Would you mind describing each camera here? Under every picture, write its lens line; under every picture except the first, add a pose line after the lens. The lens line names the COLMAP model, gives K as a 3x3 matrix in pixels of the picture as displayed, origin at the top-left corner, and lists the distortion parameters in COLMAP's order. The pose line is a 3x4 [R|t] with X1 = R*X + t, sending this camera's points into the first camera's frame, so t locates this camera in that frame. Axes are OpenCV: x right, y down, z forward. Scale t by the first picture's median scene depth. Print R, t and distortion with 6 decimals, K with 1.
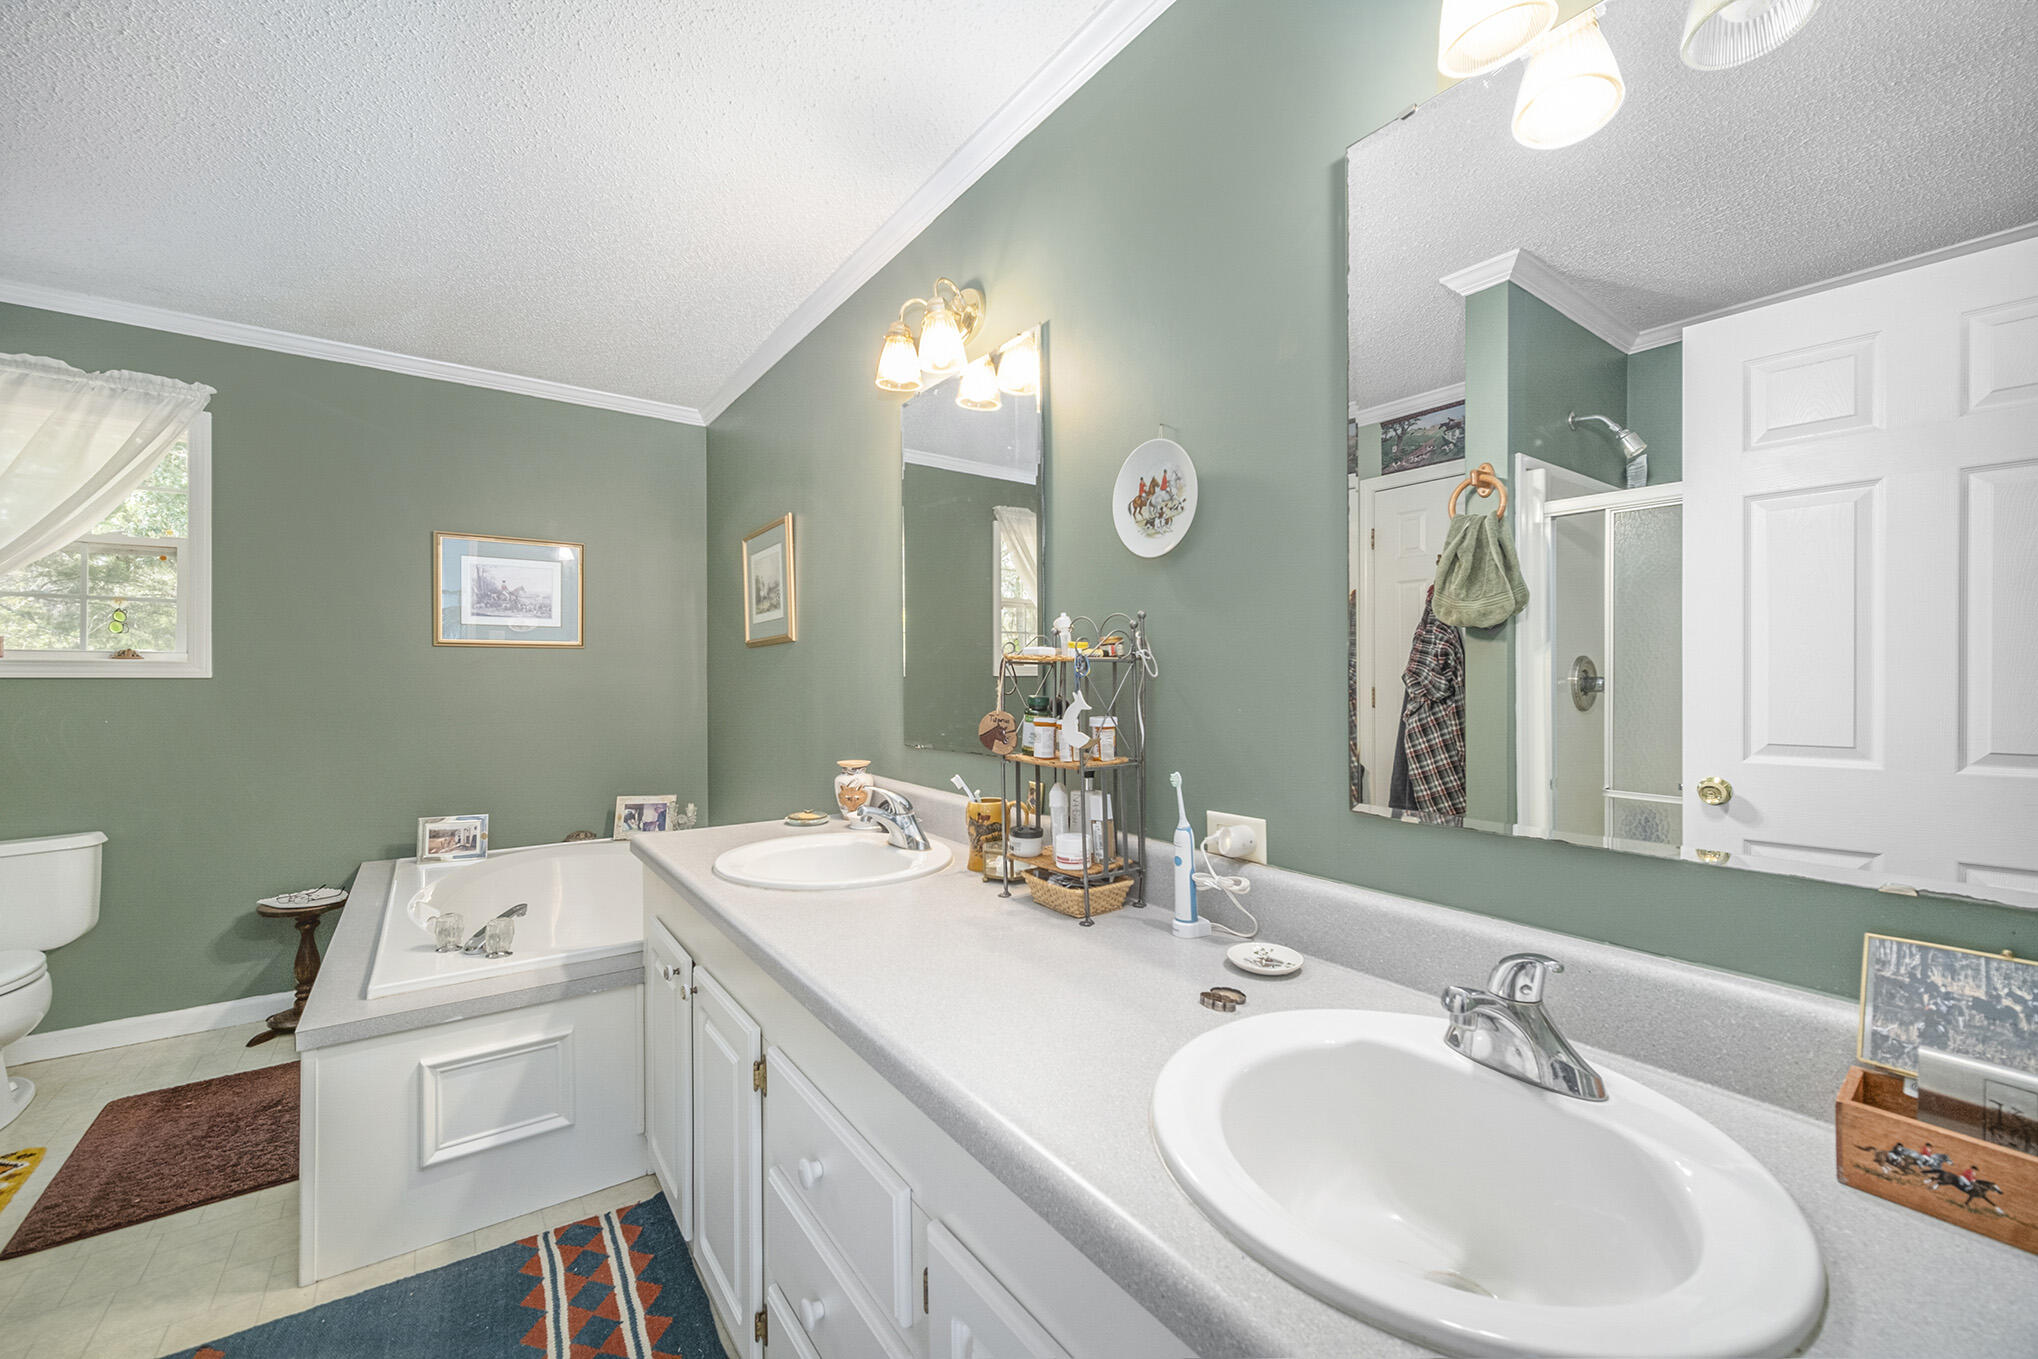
lens RADIAL K [[816.5, 0, 1015.4], [0, 816.5, 676.5], [0, 0, 1]] dist [-0.018314, 0.011546]
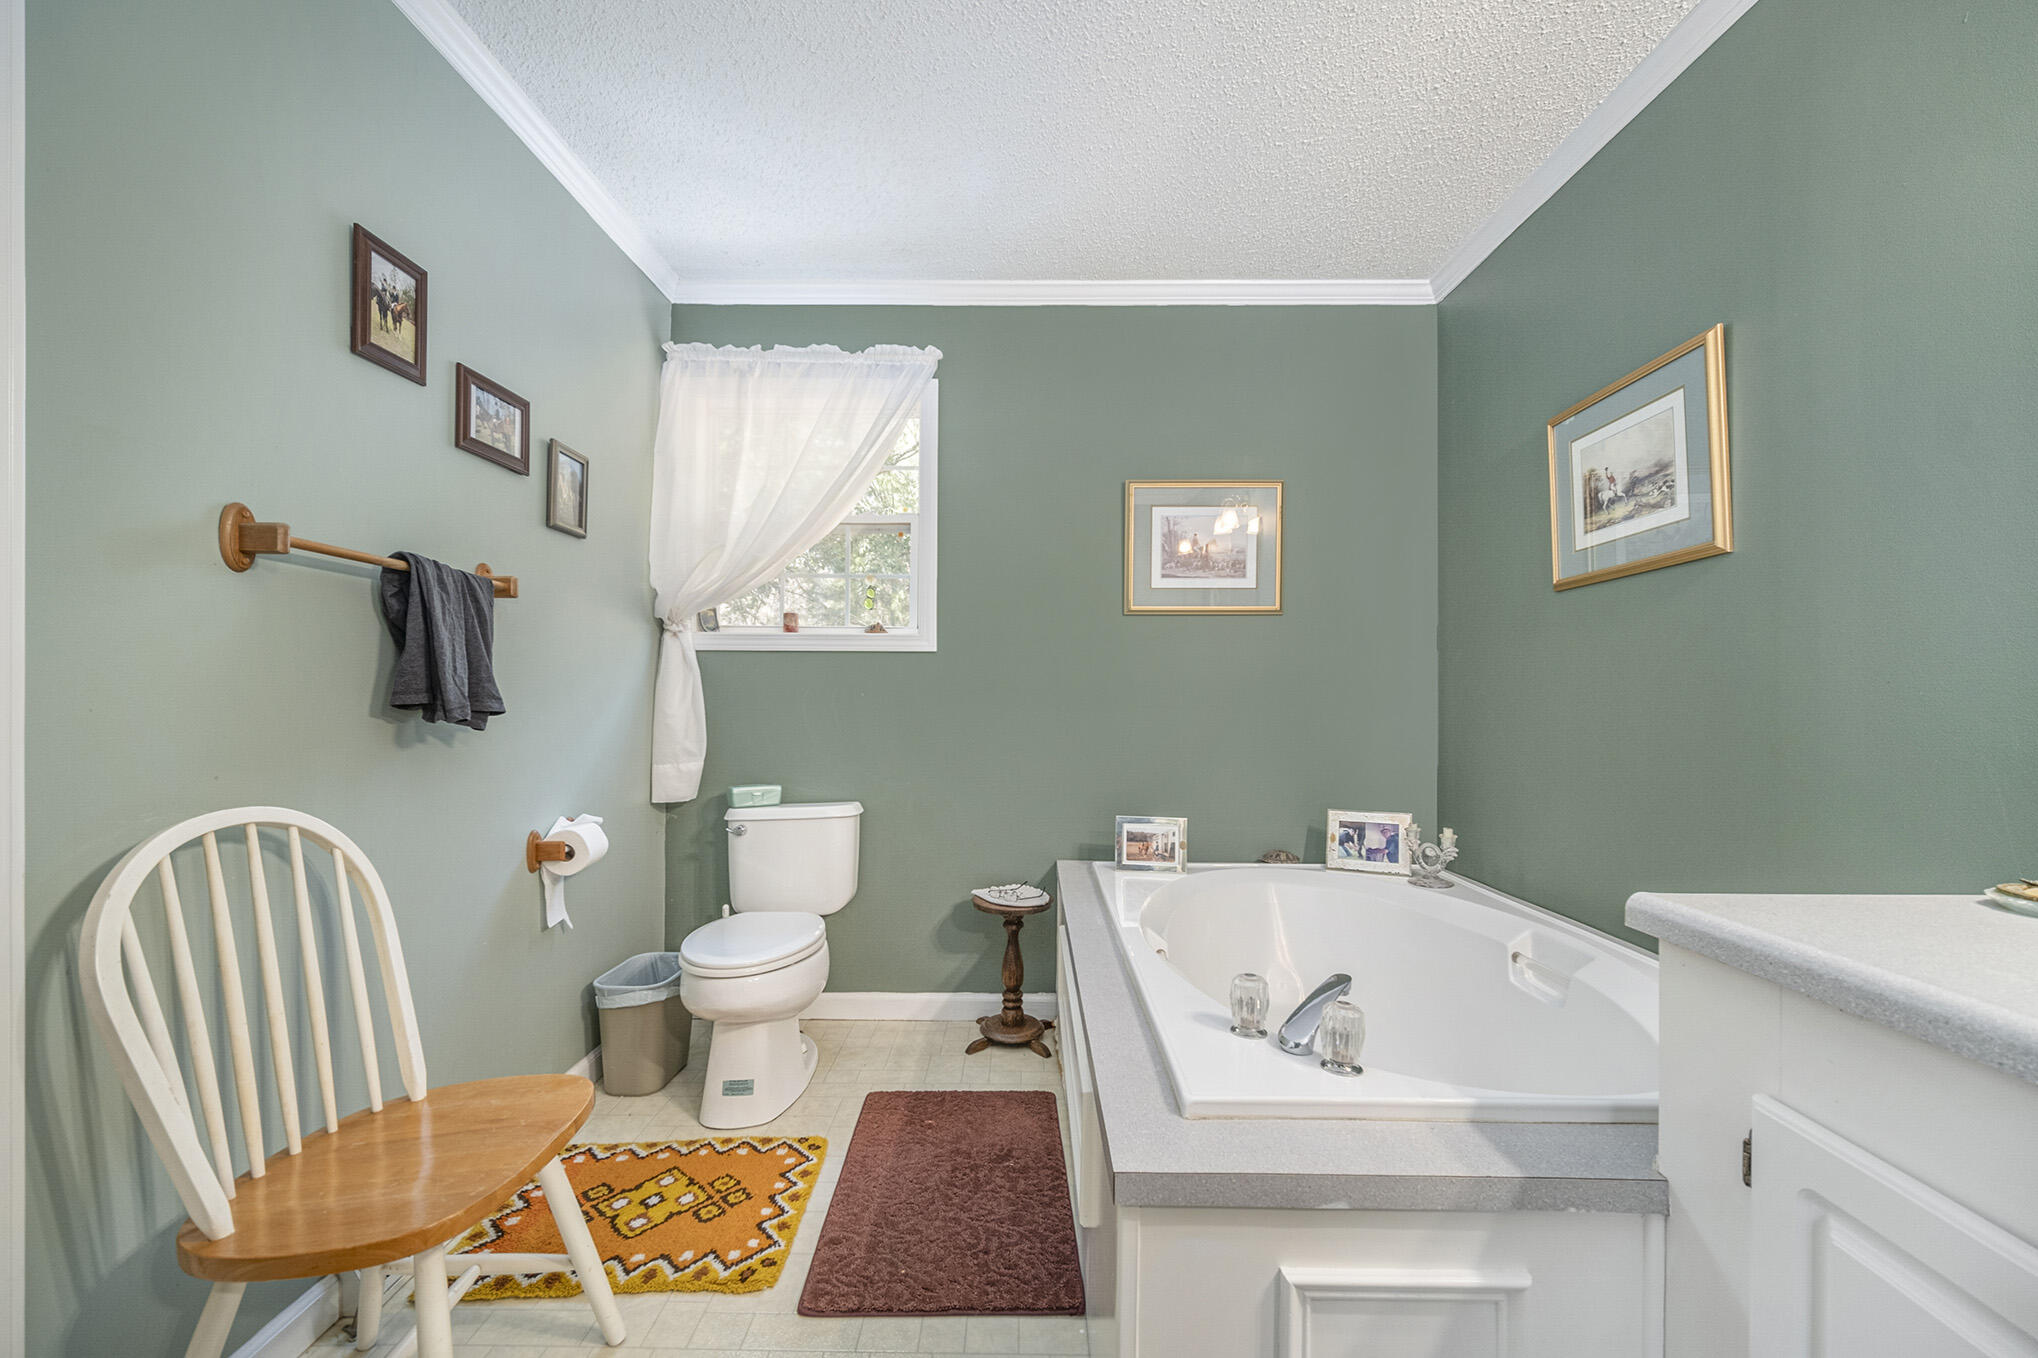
lens RADIAL K [[809.3, 0, 1022.3], [0, 809.3, 688.3], [0, 0, 1]] dist [-0.001813, -0.000542]
pose [[0.808613, -0.005465, -0.588315, -0.339690], [-0.004058, 0.999881, -0.014865, 0.058631], [0.588326, 0.014408, 0.808495, 0.280852]]
